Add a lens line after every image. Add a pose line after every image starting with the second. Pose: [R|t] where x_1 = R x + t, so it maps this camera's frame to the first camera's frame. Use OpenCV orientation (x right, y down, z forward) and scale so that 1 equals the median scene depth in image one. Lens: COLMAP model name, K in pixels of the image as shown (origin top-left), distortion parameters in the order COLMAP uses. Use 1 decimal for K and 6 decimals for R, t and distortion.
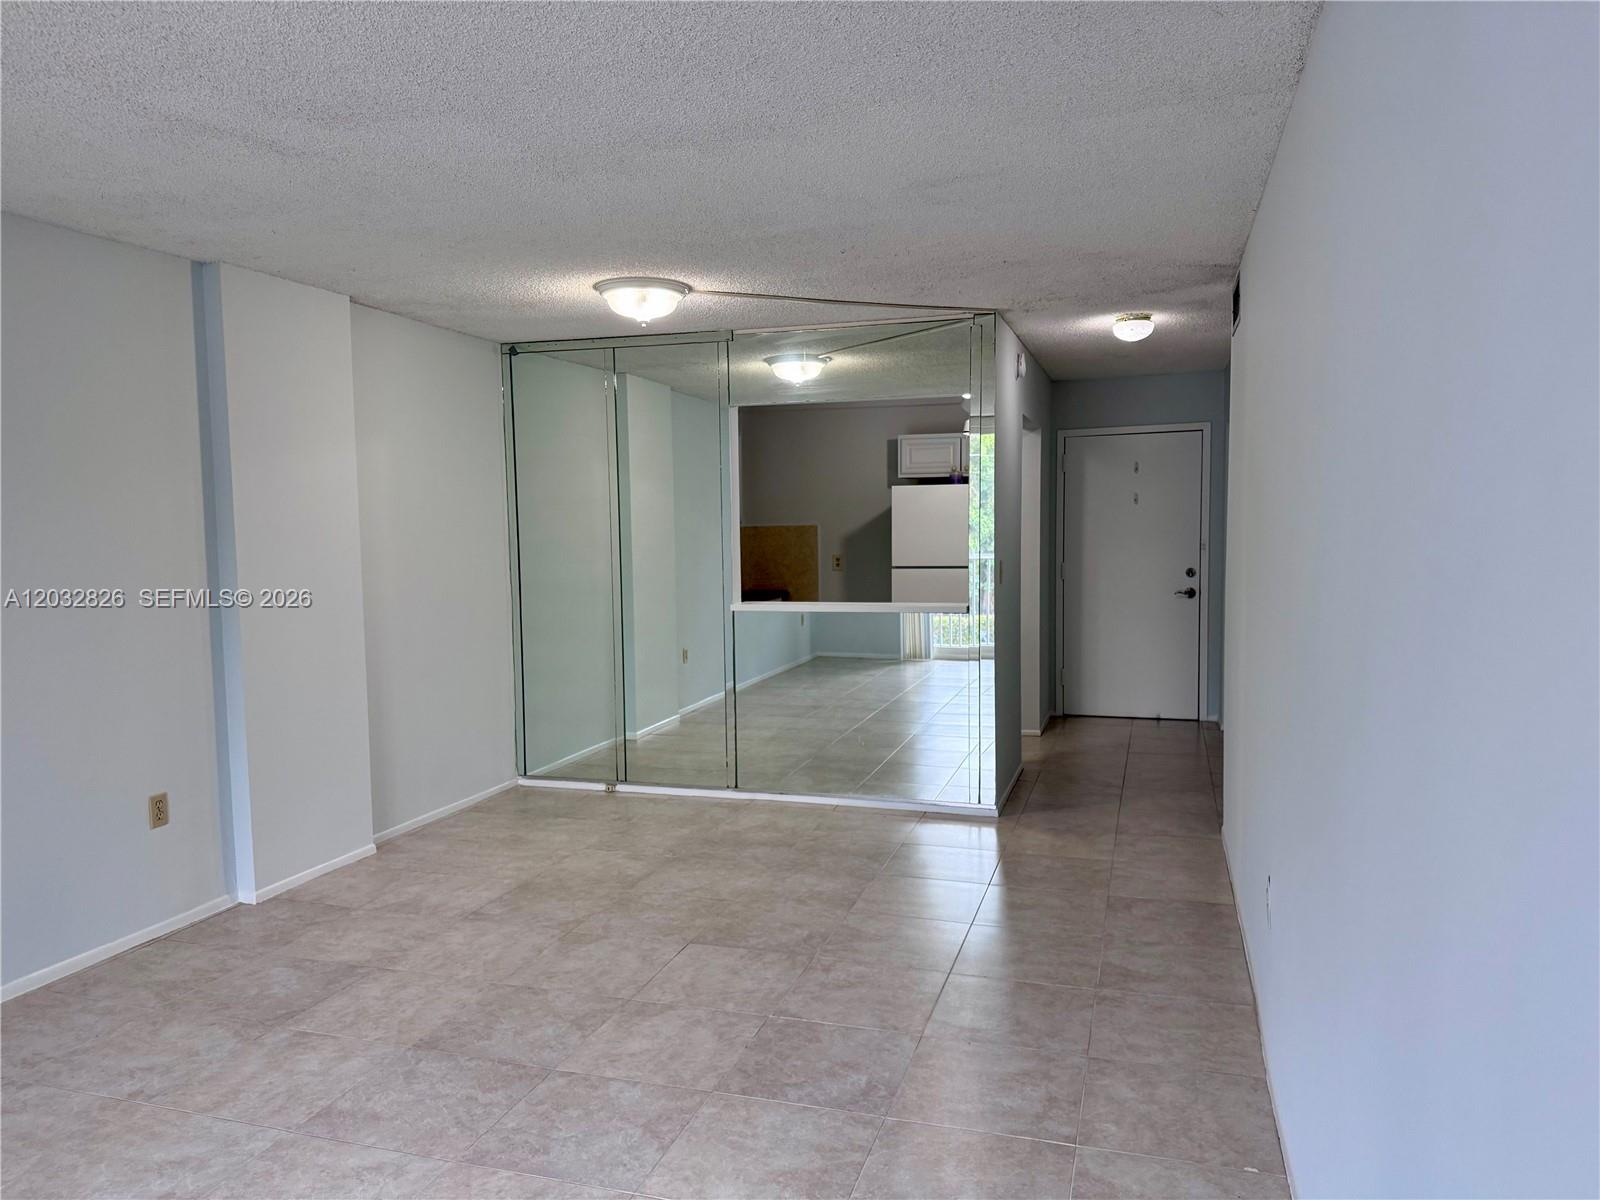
lens RADIAL K [[1133.4, 0, 797.5], [0, 1133.4, 598.5], [0, 0, 1]] dist [0.058383, -0.037611]
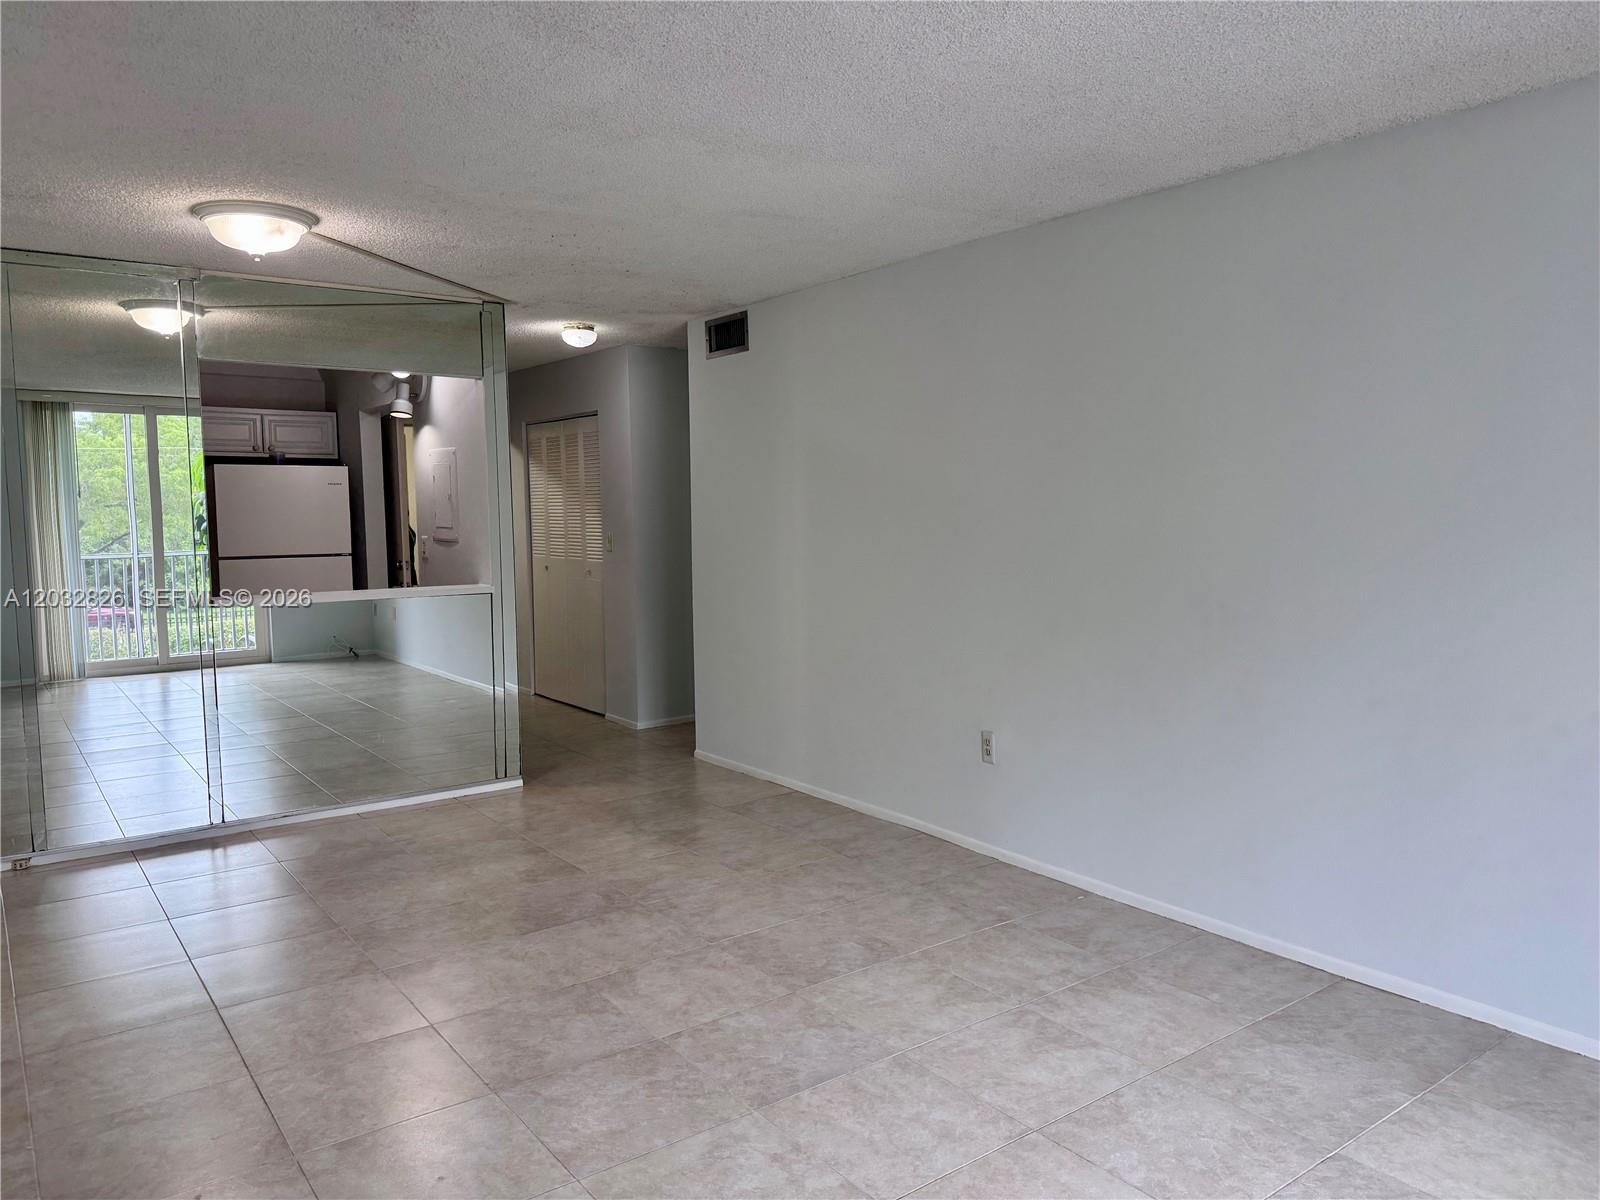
lens RADIAL K [[1133.4, 0, 795.1], [0, 1133.4, 590.8], [0, 0, 1]] dist [0.058383, -0.037611]
pose [[0.581338, -0.054124, 0.811860, -0.748605], [0.062708, 0.997798, 0.021617, 0.008795], [-0.811242, 0.038343, 0.583452, 0.253798]]
